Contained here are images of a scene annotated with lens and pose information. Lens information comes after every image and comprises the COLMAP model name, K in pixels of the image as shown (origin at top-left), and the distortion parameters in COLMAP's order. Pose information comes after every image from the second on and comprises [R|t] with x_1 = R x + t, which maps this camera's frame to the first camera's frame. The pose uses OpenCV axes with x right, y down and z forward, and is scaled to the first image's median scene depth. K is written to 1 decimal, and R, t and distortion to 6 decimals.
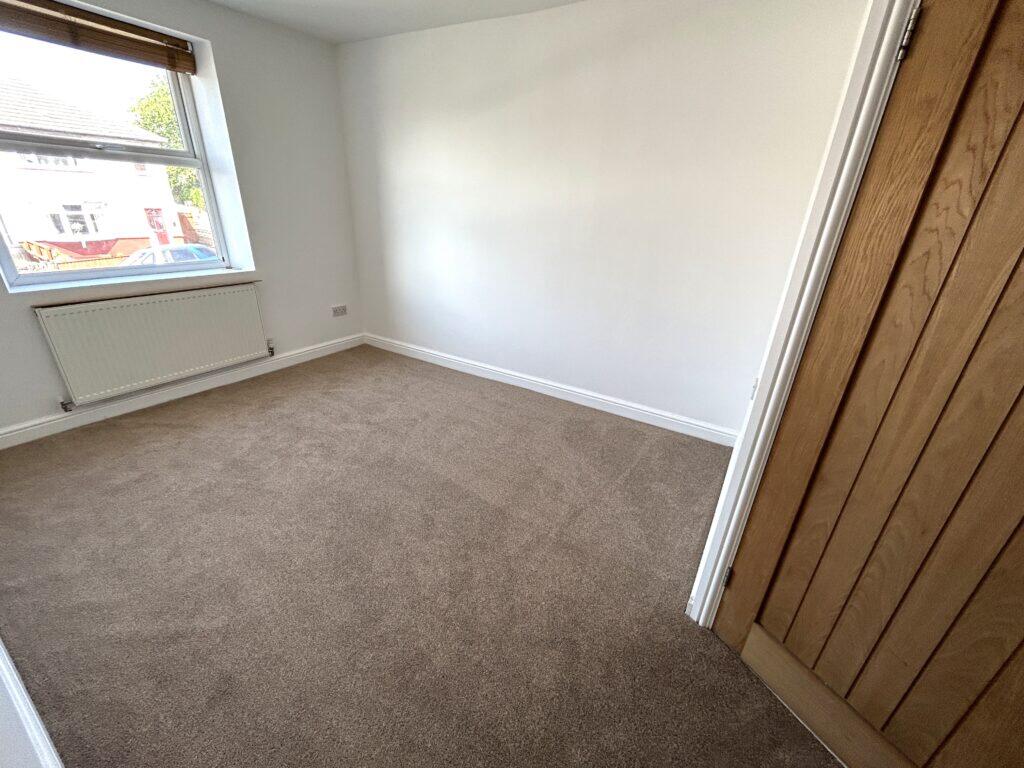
lens RADIAL K [[415.9, 0, 510.9], [0, 415.9, 383.5], [0, 0, 1]] dist [-0.001496, 0.000330]
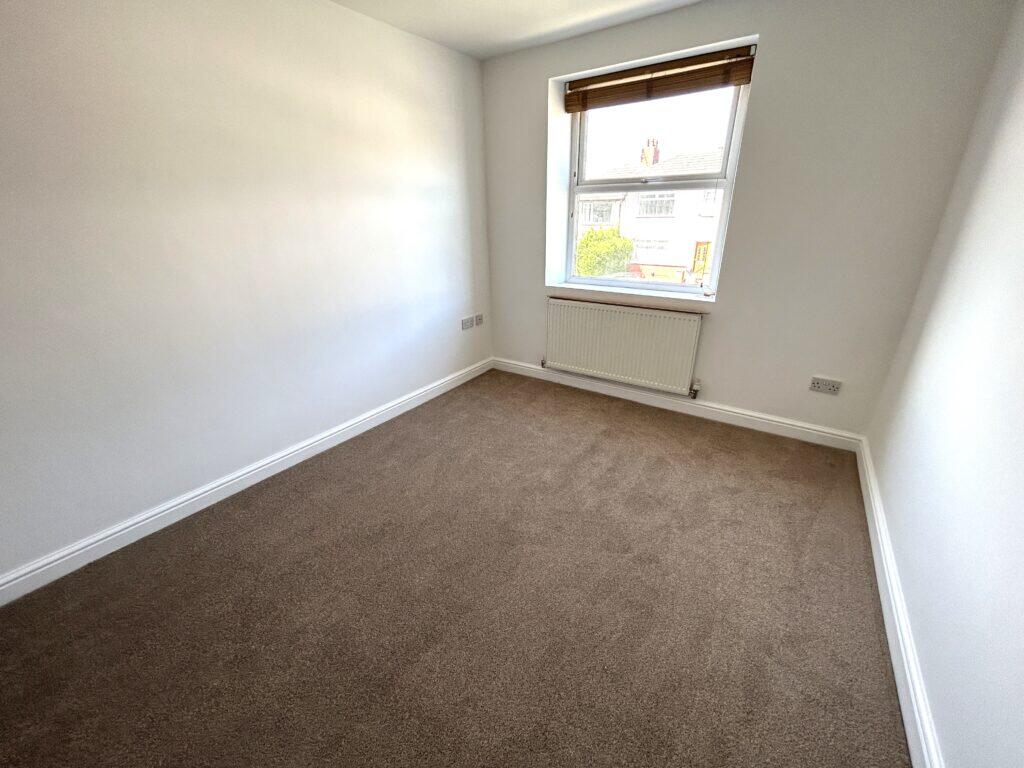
lens RADIAL K [[415.9, 0, 510.9], [0, 415.9, 383.5], [0, 0, 1]] dist [-0.001496, 0.000330]
pose [[-0.040214, 0.328953, -0.943490, 0.304548], [-0.389703, 0.864312, 0.317957, -0.273230], [0.920062, 0.380467, 0.093436, 0.694080]]
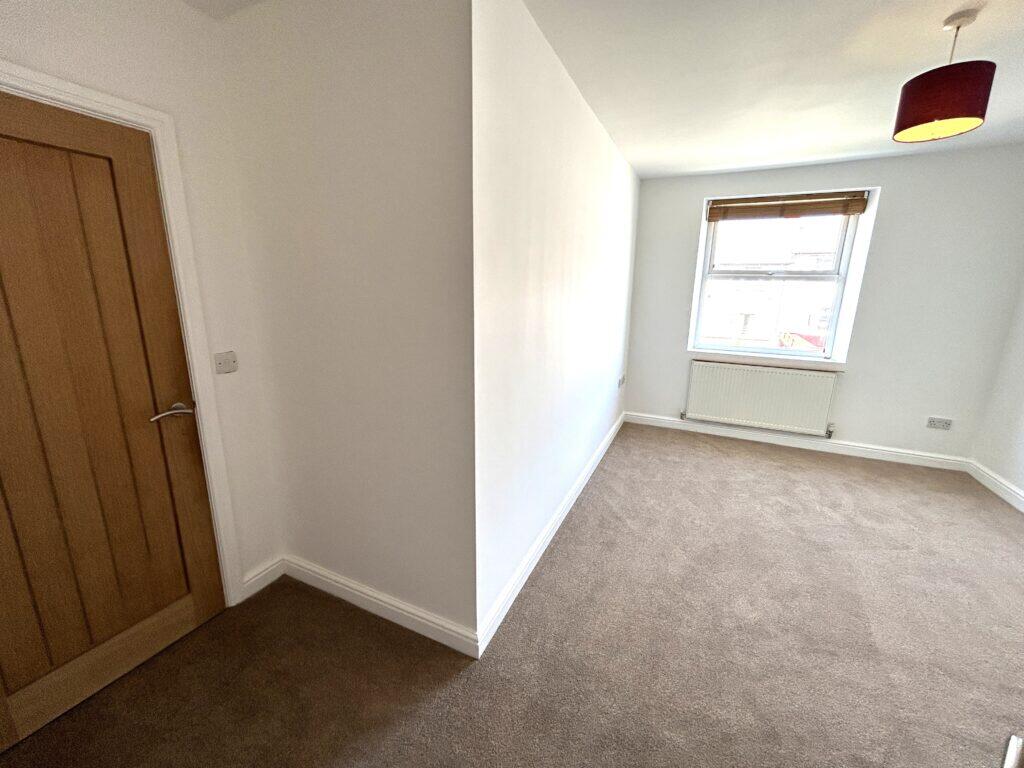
lens RADIAL K [[415.9, 0, 510.9], [0, 415.9, 383.5], [0, 0, 1]] dist [-0.001496, 0.000330]
pose [[0.125862, 0.187095, -0.974245, 0.443177], [-0.402351, 0.907285, 0.122256, 0.006679], [0.906792, 0.376601, 0.189471, -0.021702]]
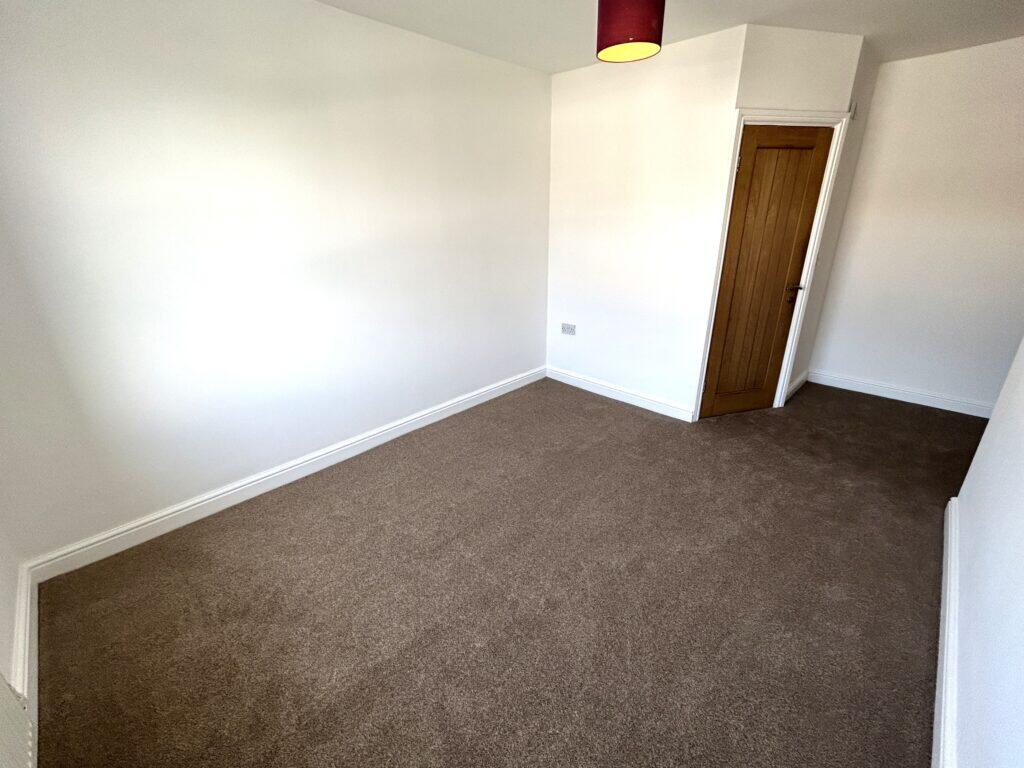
lens RADIAL K [[415.9, 0, 510.9], [0, 415.9, 383.5], [0, 0, 1]] dist [-0.001496, 0.000330]
pose [[0.206969, -0.387383, 0.898387, -0.840084], [0.415354, 0.866198, 0.277815, -0.290729], [-0.885802, 0.315650, 0.340177, 0.582208]]
